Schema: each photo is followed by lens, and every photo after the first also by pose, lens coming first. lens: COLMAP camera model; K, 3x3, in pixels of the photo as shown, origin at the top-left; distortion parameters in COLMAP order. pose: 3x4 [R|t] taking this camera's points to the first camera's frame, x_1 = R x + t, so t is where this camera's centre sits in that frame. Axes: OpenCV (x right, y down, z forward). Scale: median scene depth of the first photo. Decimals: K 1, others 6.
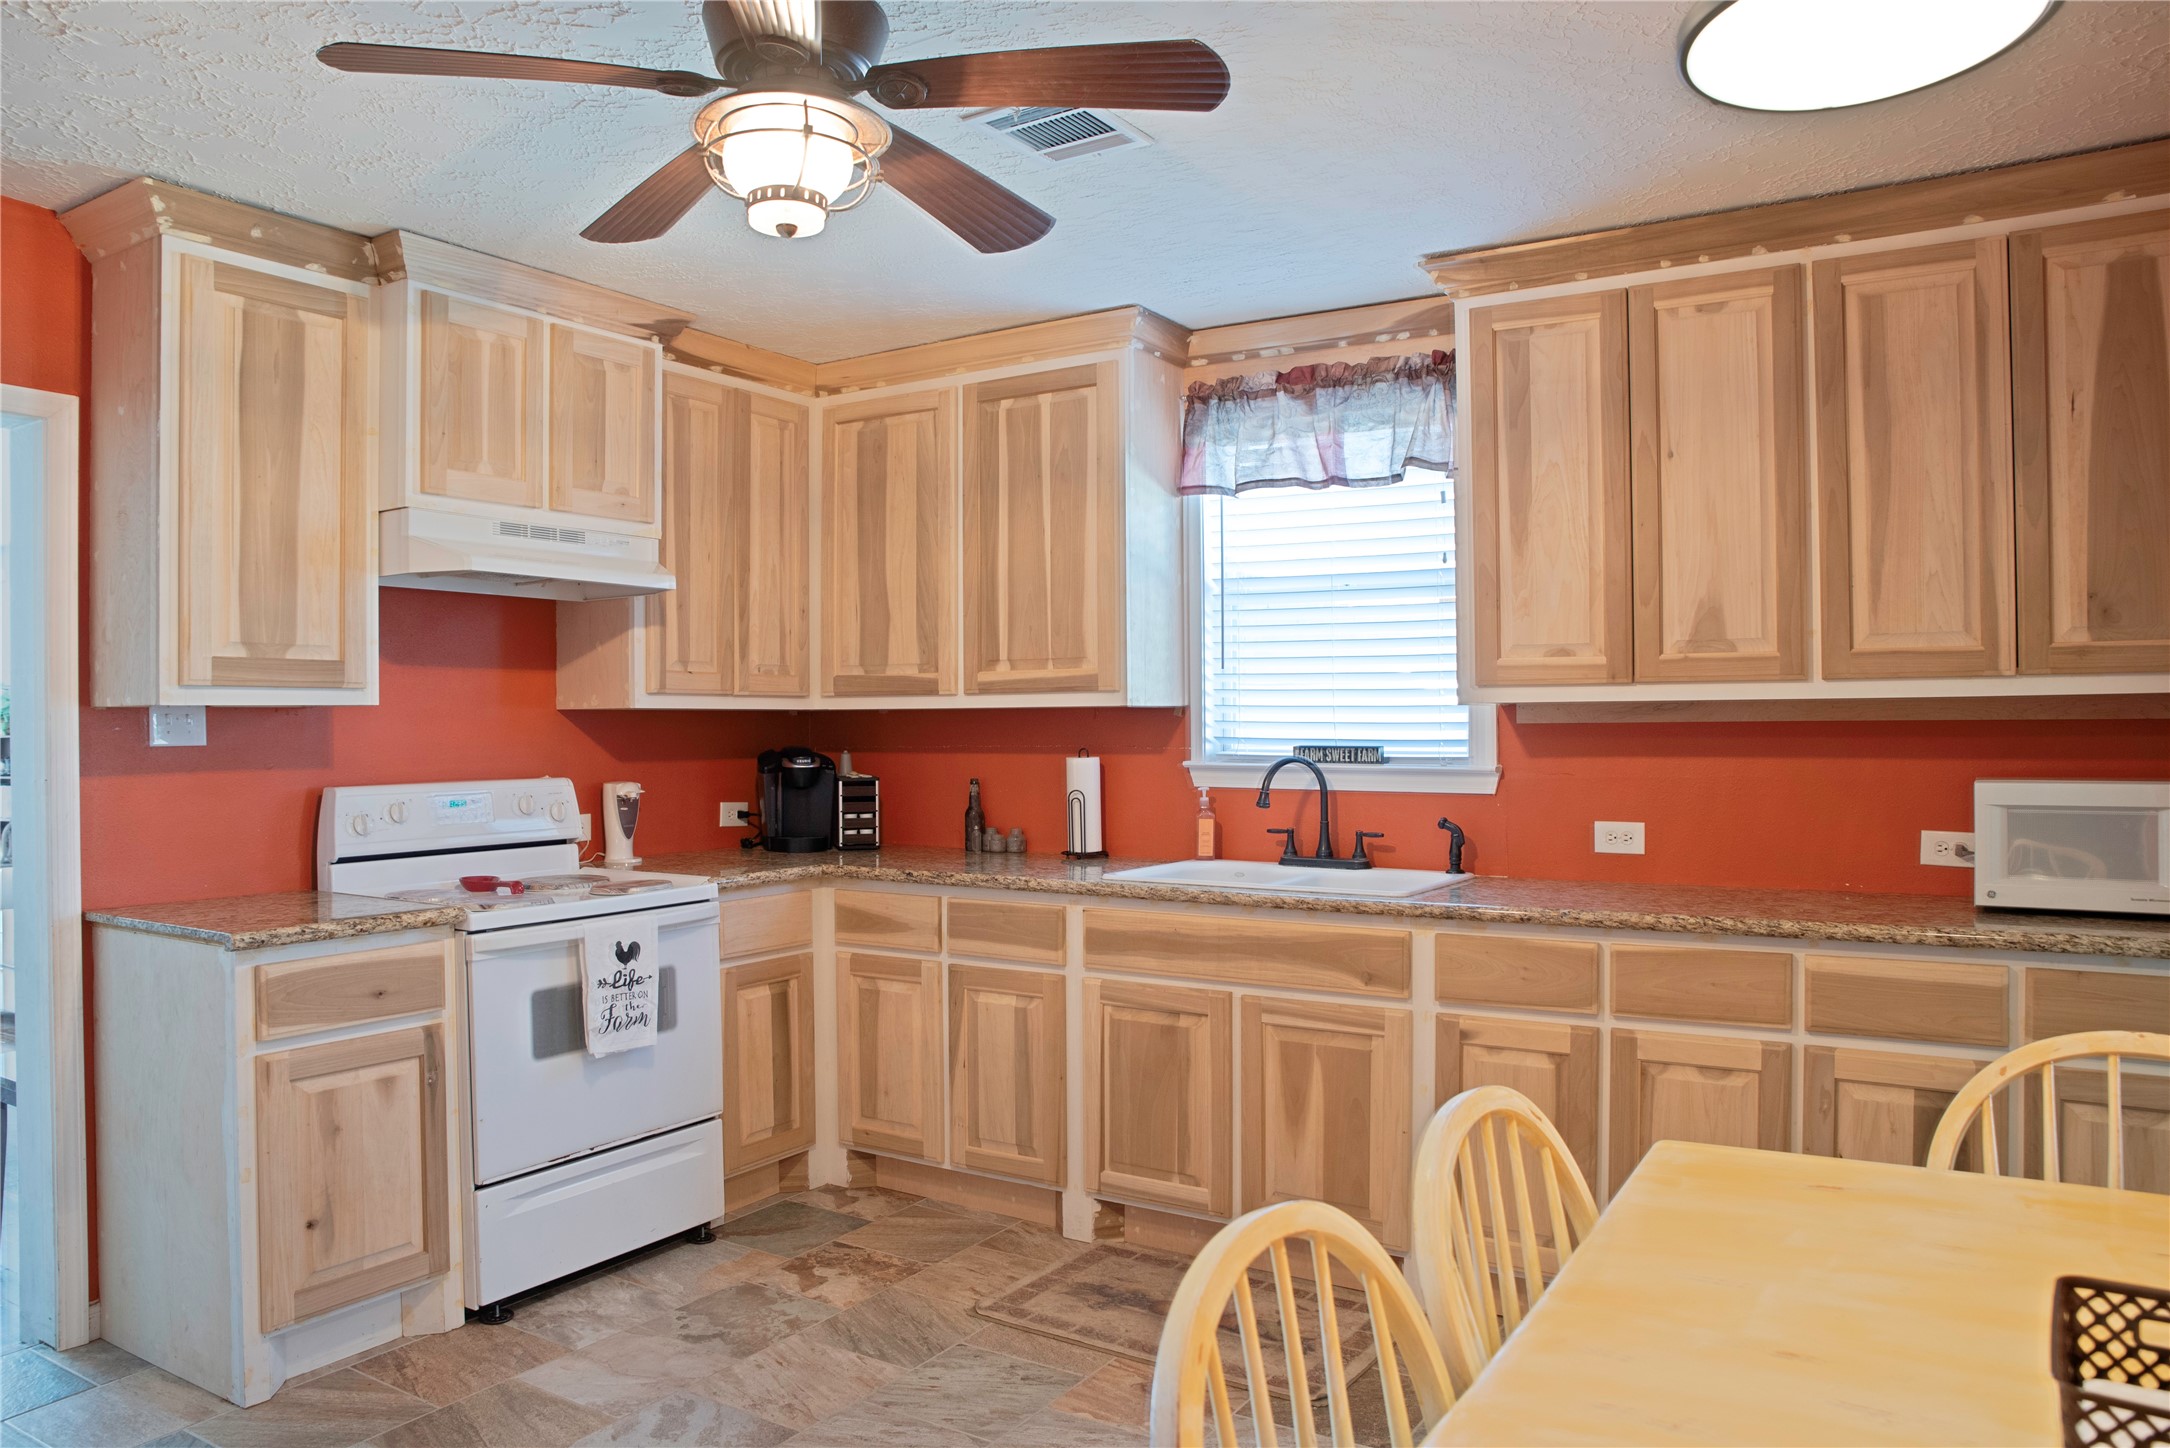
lens RADIAL K [[1483.4, 0, 1094.8], [0, 1483.4, 715.0], [0, 0, 1]] dist [-0.072989, 0.026984]
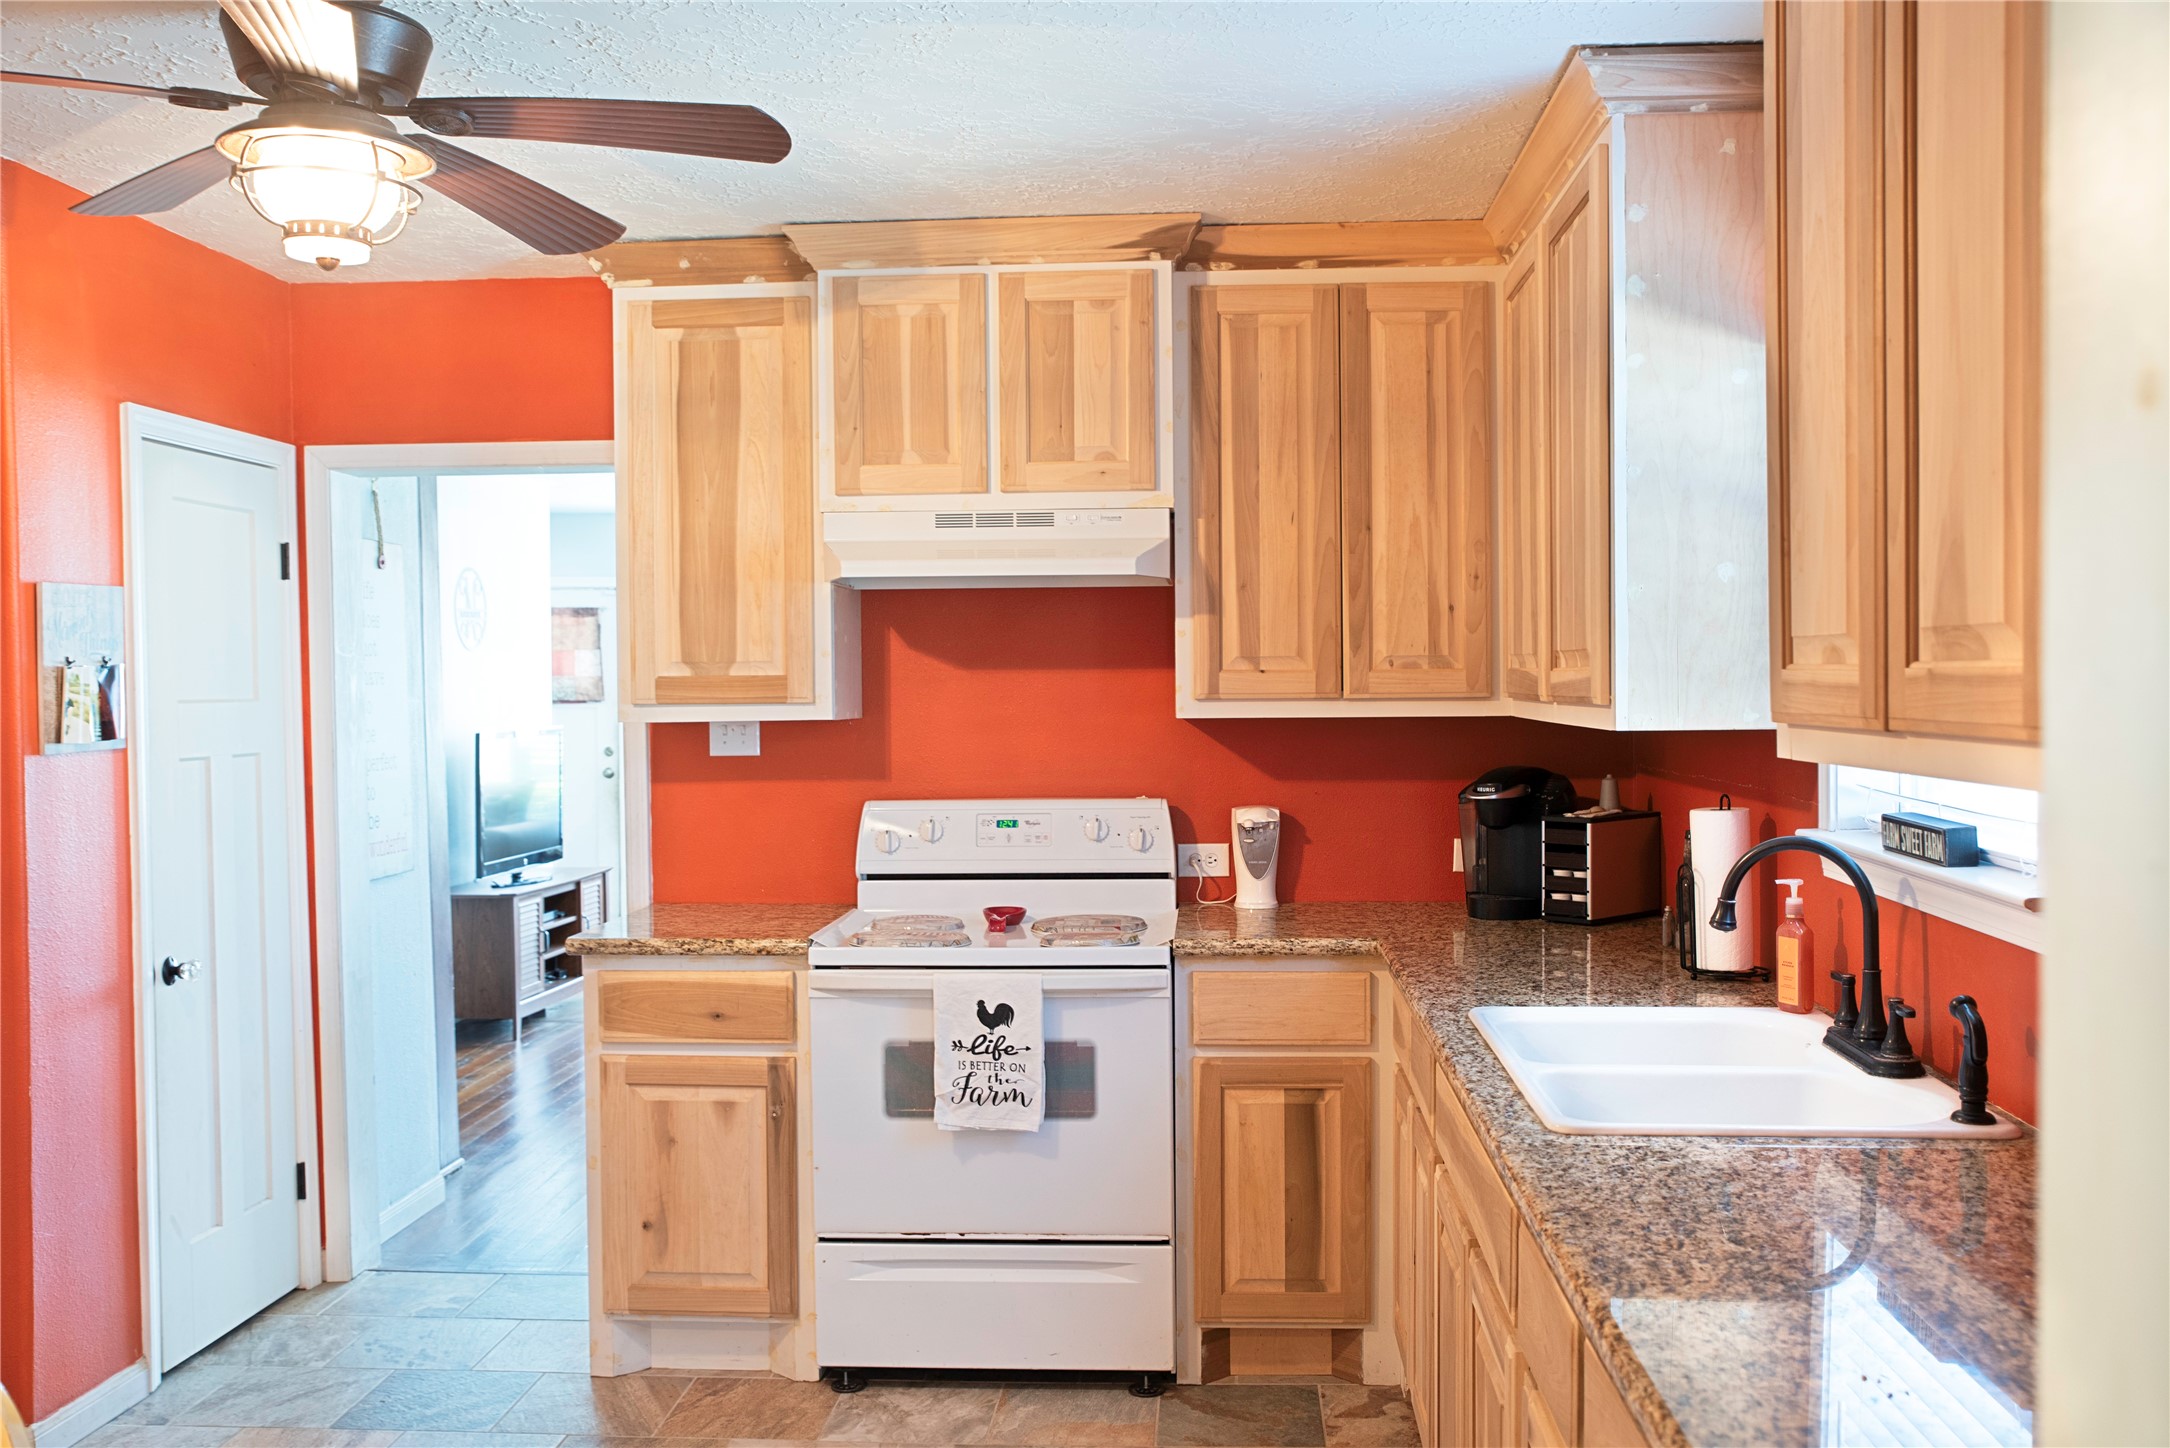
lens RADIAL K [[1940.3, 0, 1085.0], [0, 1940.3, 716.6], [0, 0, 1]] dist [-0.042630, -0.007784]
pose [[0.480035, 0.017009, -0.877084, 0.686853], [0.010778, 0.999622, 0.025284, -0.037970], [0.877183, -0.021591, 0.479671, 0.517886]]
